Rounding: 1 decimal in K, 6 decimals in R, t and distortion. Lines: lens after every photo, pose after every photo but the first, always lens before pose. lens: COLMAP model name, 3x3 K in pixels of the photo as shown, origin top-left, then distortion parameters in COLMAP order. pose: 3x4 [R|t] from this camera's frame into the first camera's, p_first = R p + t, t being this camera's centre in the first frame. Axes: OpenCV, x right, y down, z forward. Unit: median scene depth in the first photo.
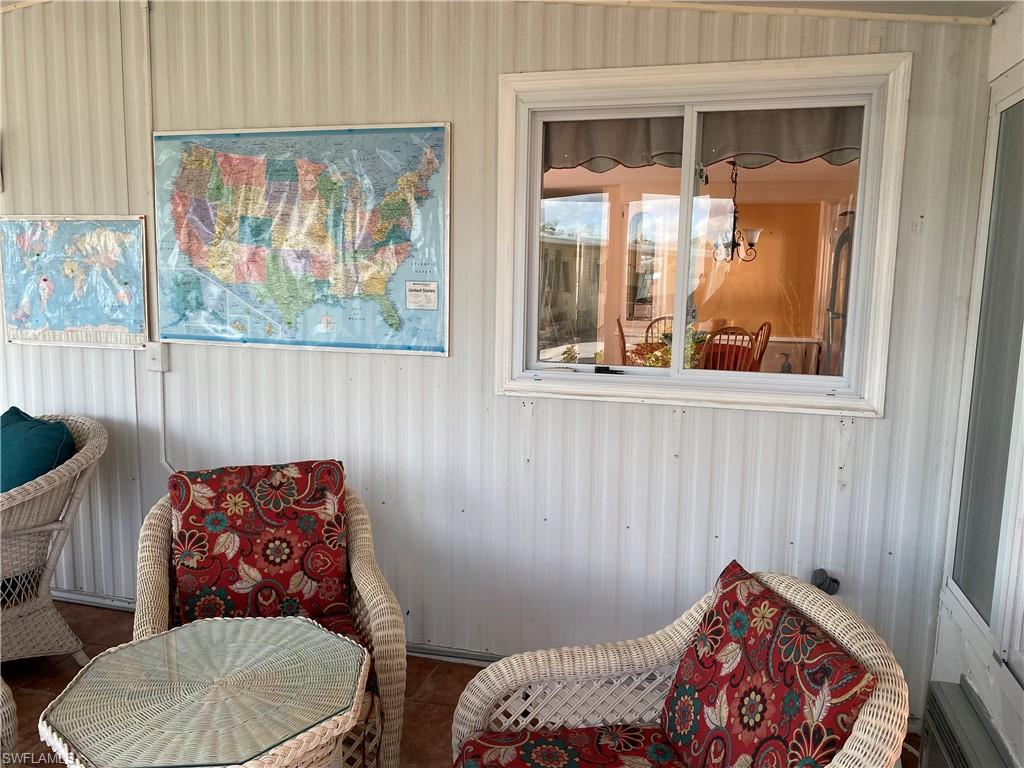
lens RADIAL K [[799.2, 0, 507.4], [0, 799.2, 381.4], [0, 0, 1]] dist [0.046354, -0.061305]
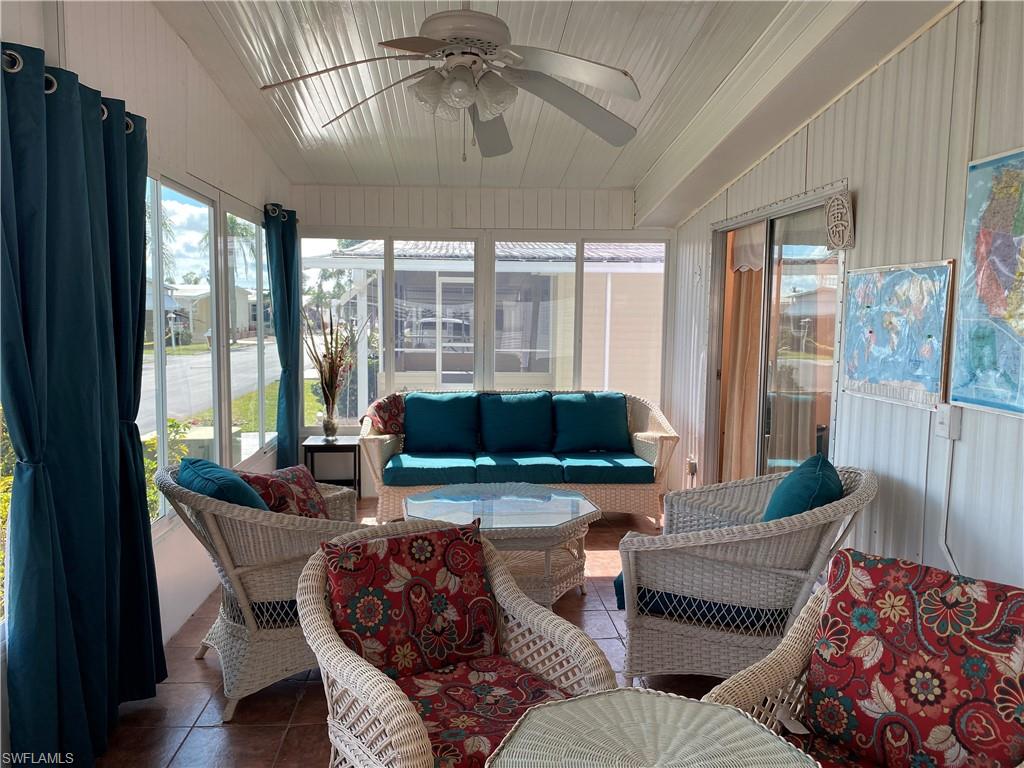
lens RADIAL K [[799.2, 0, 508.8], [0, 799.2, 386.5], [0, 0, 1]] dist [0.046354, -0.061305]
pose [[0.320892, 0.075513, -0.944101, 0.283481], [-0.135895, 0.990173, 0.033009, -0.040533], [0.937316, 0.117706, 0.328001, 0.342949]]
